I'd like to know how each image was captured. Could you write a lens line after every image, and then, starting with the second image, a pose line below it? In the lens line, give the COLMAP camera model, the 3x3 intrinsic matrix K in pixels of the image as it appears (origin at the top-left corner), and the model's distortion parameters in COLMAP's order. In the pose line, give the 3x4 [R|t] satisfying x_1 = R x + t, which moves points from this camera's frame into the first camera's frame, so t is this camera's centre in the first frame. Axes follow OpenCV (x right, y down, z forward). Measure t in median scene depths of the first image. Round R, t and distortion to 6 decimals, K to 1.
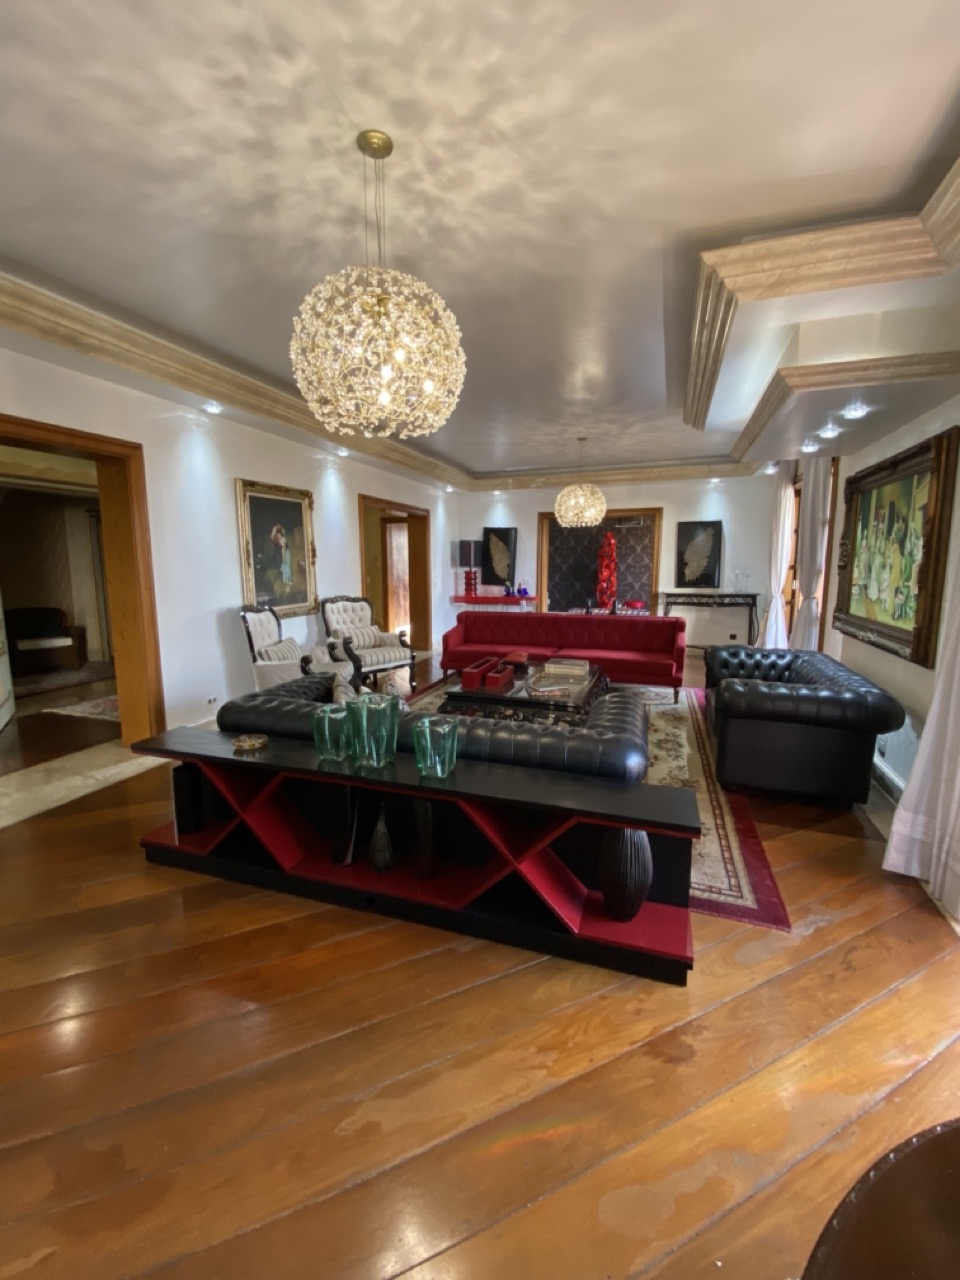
lens RADIAL K [[516.6, 0, 477.2], [0, 516.6, 634.6], [0, 0, 1]] dist [0.041677, -0.029519]
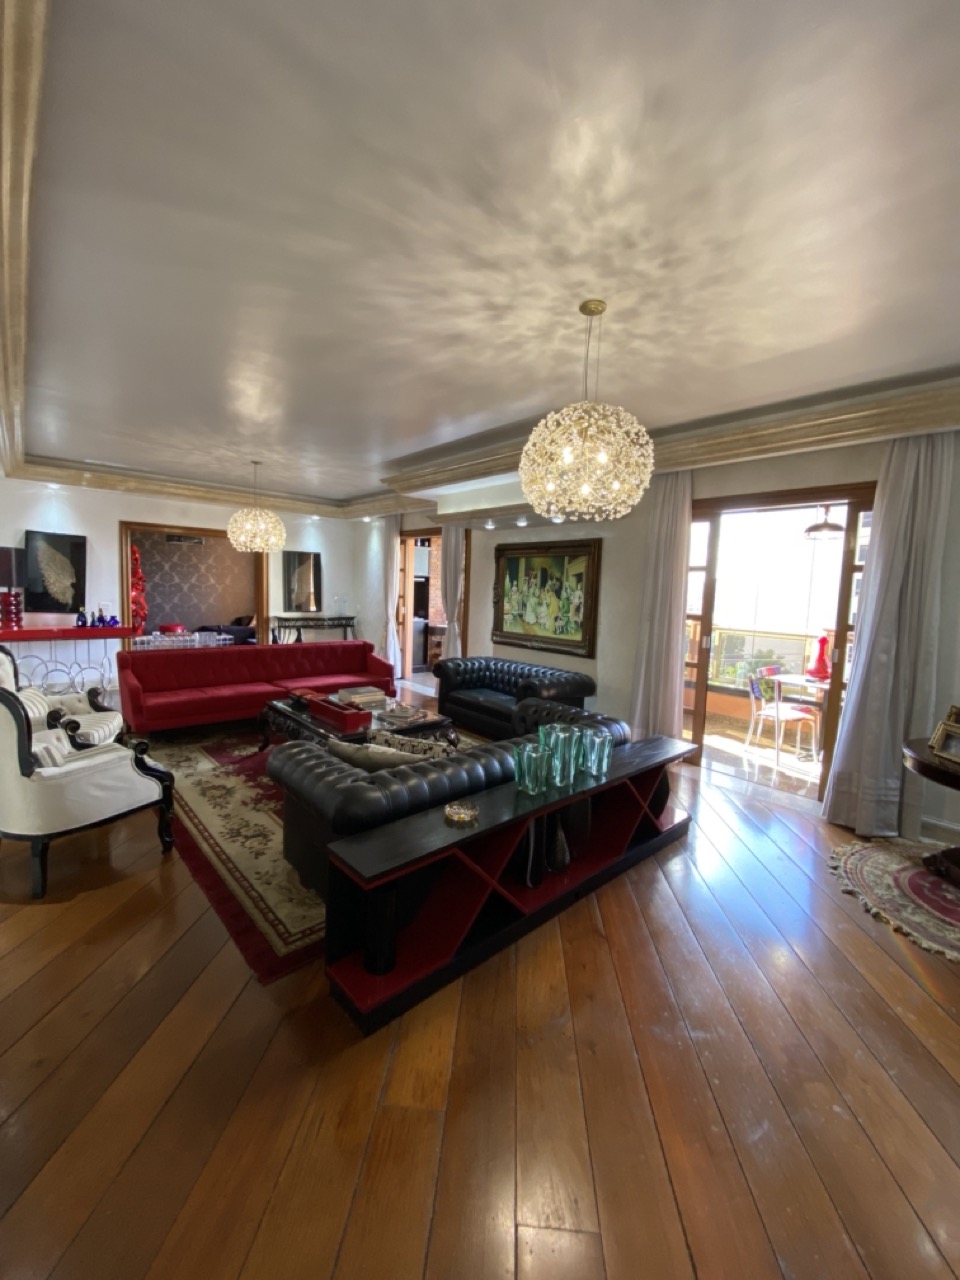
lens RADIAL K [[516.6, 0, 477.2], [0, 516.6, 634.6], [0, 0, 1]] dist [0.041677, -0.029519]
pose [[0.485810, -0.061576, 0.871893, -0.545101], [0.083470, 0.996225, 0.023848, -0.057879], [-0.870070, 0.061191, 0.489116, 0.230596]]
